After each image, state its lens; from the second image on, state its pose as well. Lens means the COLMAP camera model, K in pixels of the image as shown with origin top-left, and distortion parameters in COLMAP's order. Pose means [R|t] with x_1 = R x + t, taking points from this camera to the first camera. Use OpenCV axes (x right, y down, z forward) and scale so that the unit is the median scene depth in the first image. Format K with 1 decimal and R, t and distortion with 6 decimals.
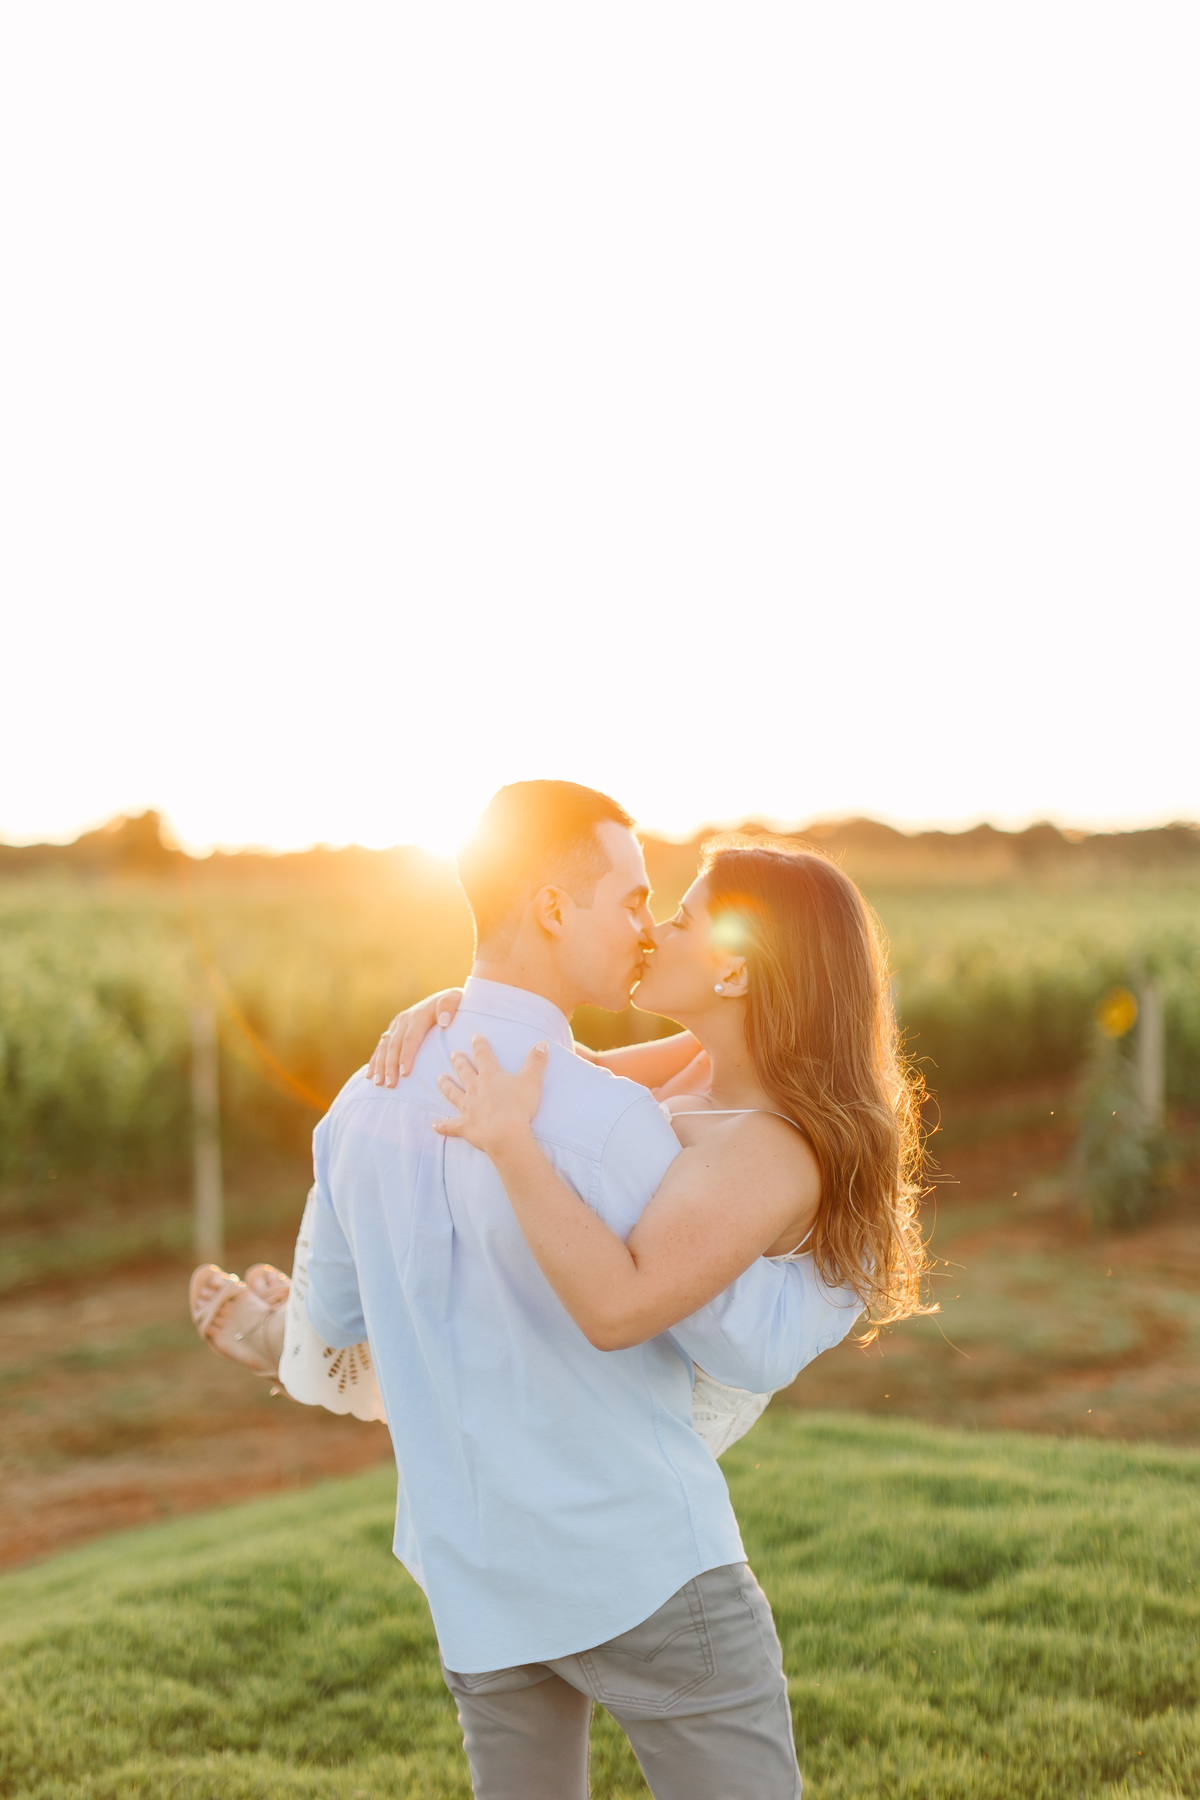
lens RADIAL K [[2591.9, 0, 603.8], [0, 2591.9, 901.8], [0, 0, 1]] dist [0.046045, 0.000000]
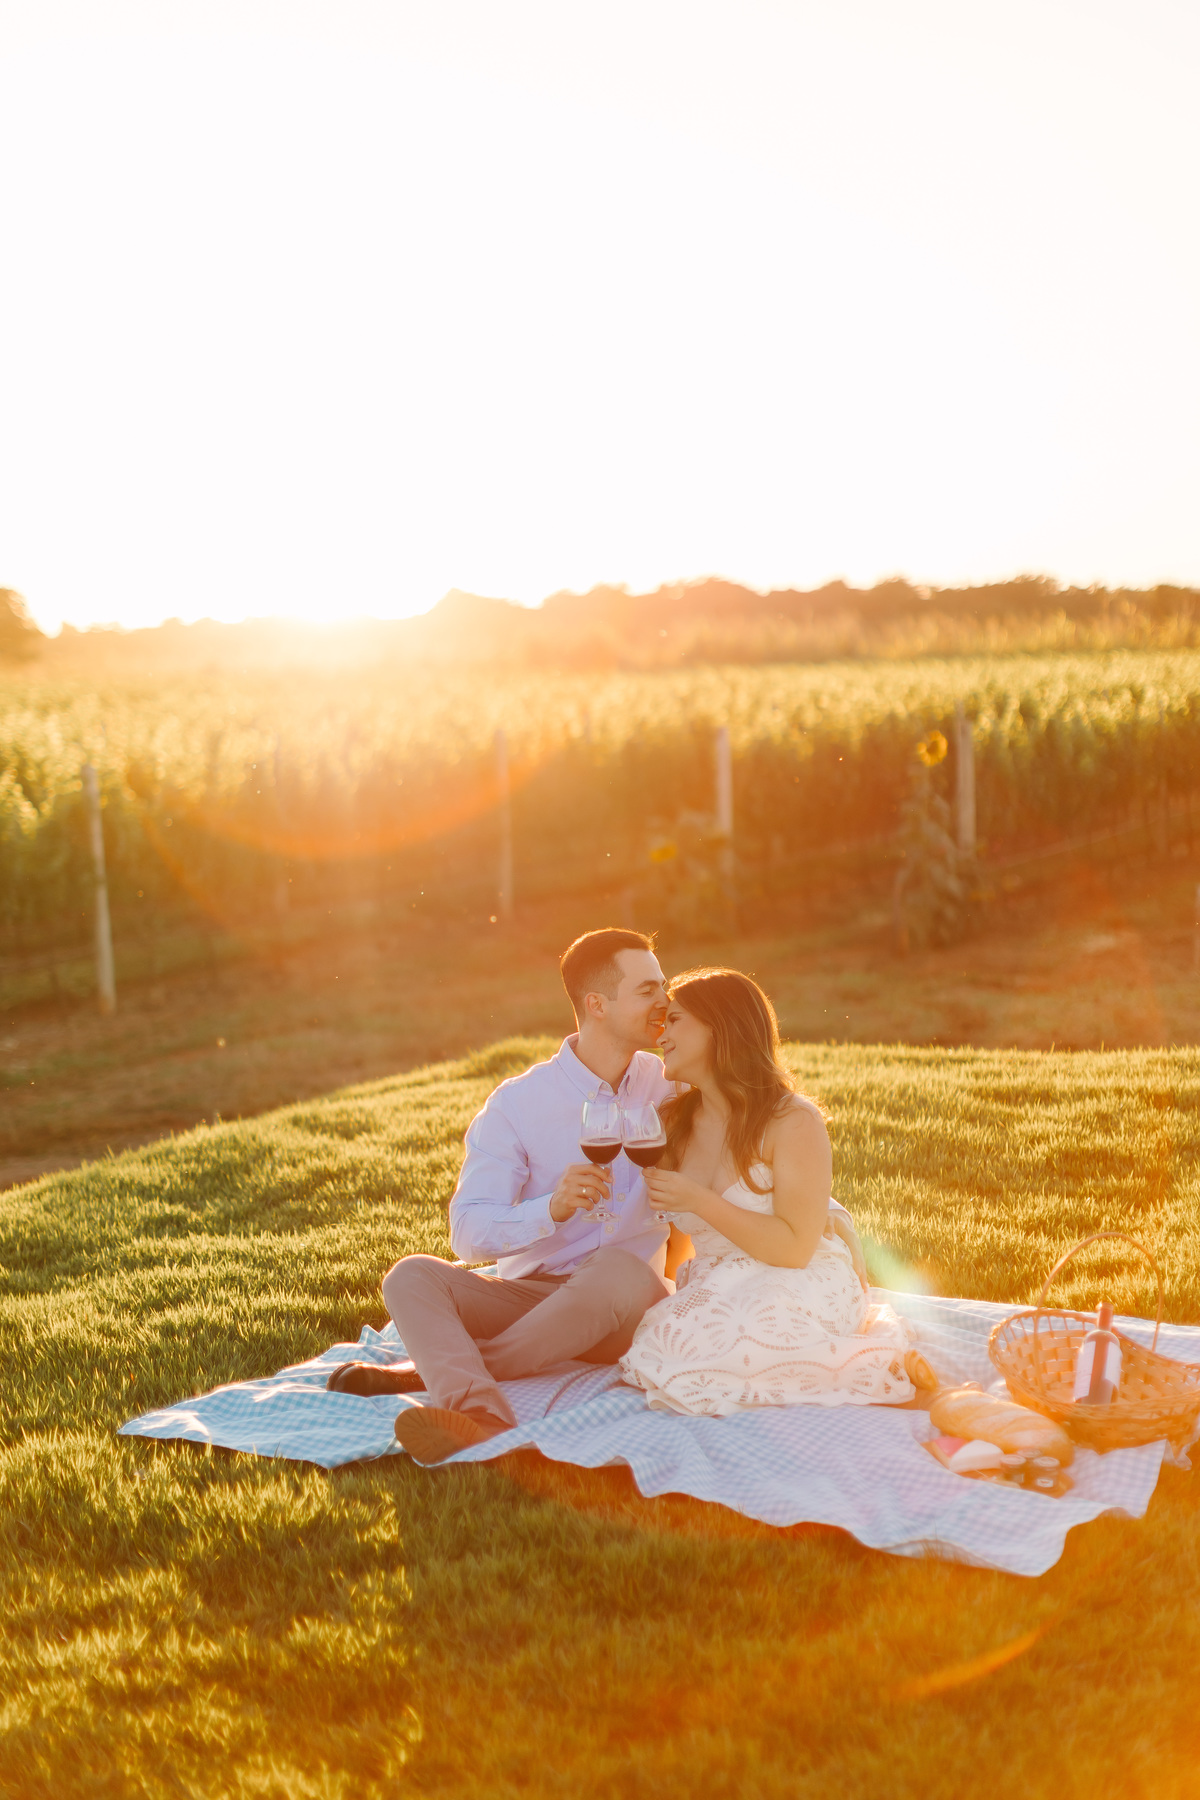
lens RADIAL K [[2591.9, 0, 600.6], [0, 2591.9, 896.4], [0, 0, 1]] dist [0.046045, 0.000000]
pose [[0.998180, -0.029807, 0.052418, -0.000367], [0.025212, 0.995956, 0.086228, 0.007489], [-0.054777, -0.084750, 0.994895, -0.079187]]
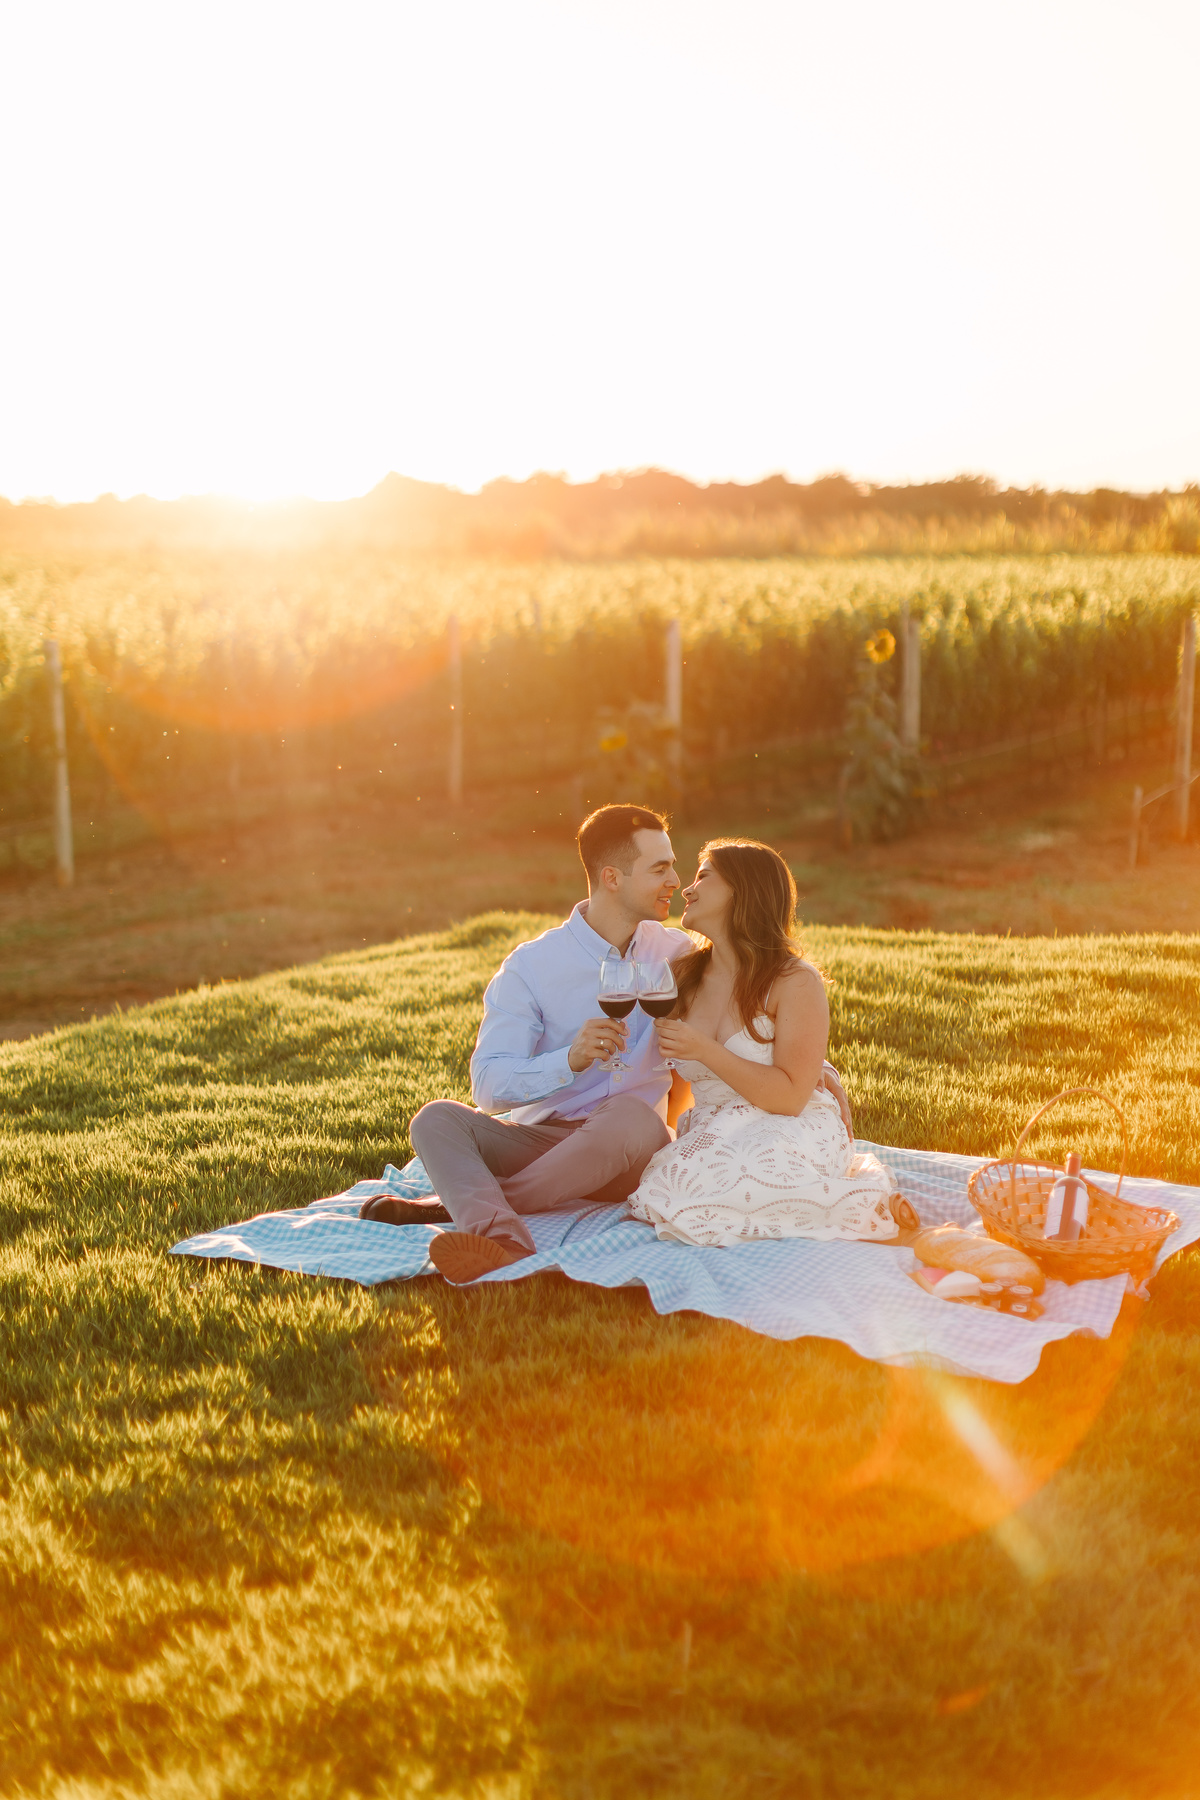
lens RADIAL K [[2591.9, 0, 595.0], [0, 2591.9, 891.4], [0, 0, 1]] dist [0.046045, 0.000000]
pose [[0.997026, -0.007264, 0.076727, -0.009928], [-0.002503, 0.991971, 0.126441, 0.007161], [-0.077030, -0.126257, 0.989002, -0.097909]]
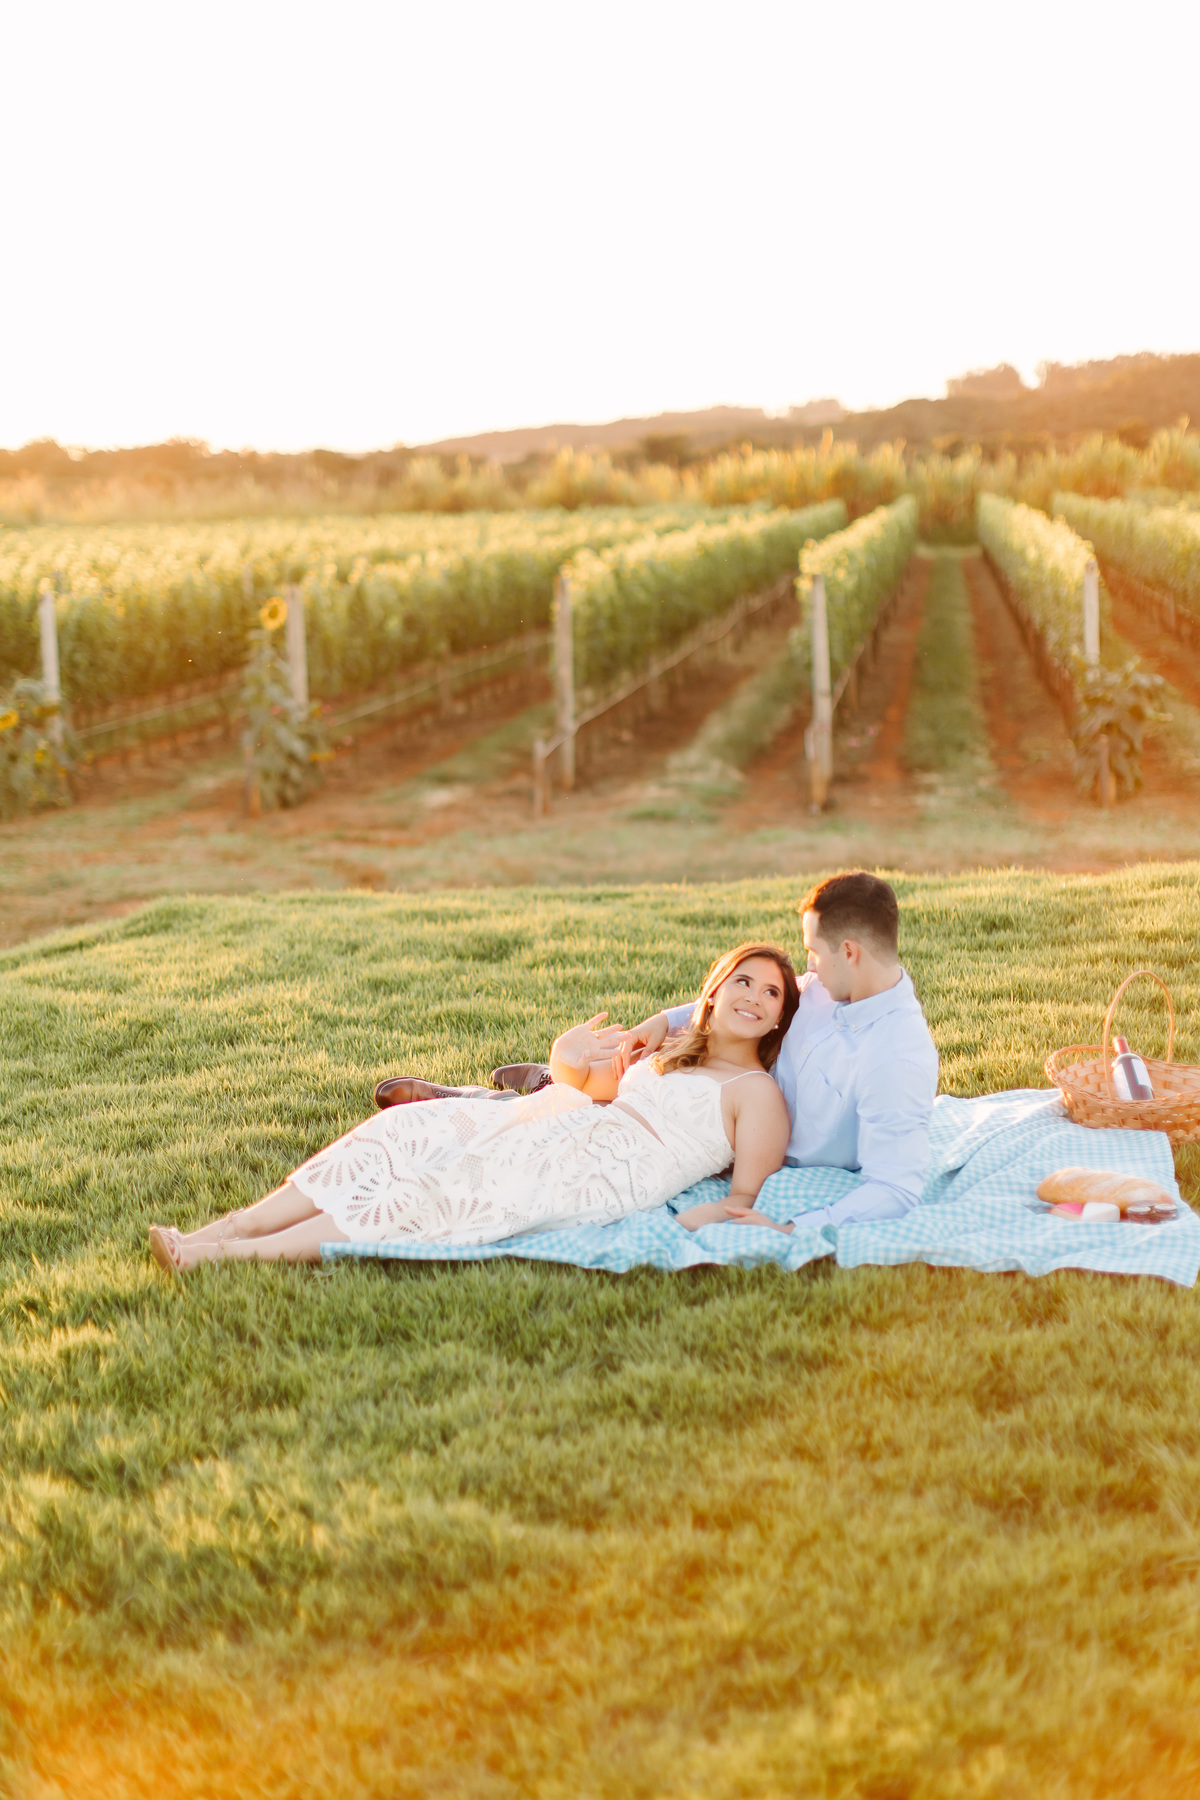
lens RADIAL K [[2591.9, 0, 606.5], [0, 2591.9, 905.8], [0, 0, 1]] dist [0.046045, 0.000000]
pose [[0.928482, -0.077932, 0.363108, -0.084305], [0.024734, 0.988540, 0.148921, 0.005211], [-0.370552, -0.129289, 0.919769, -0.090228]]
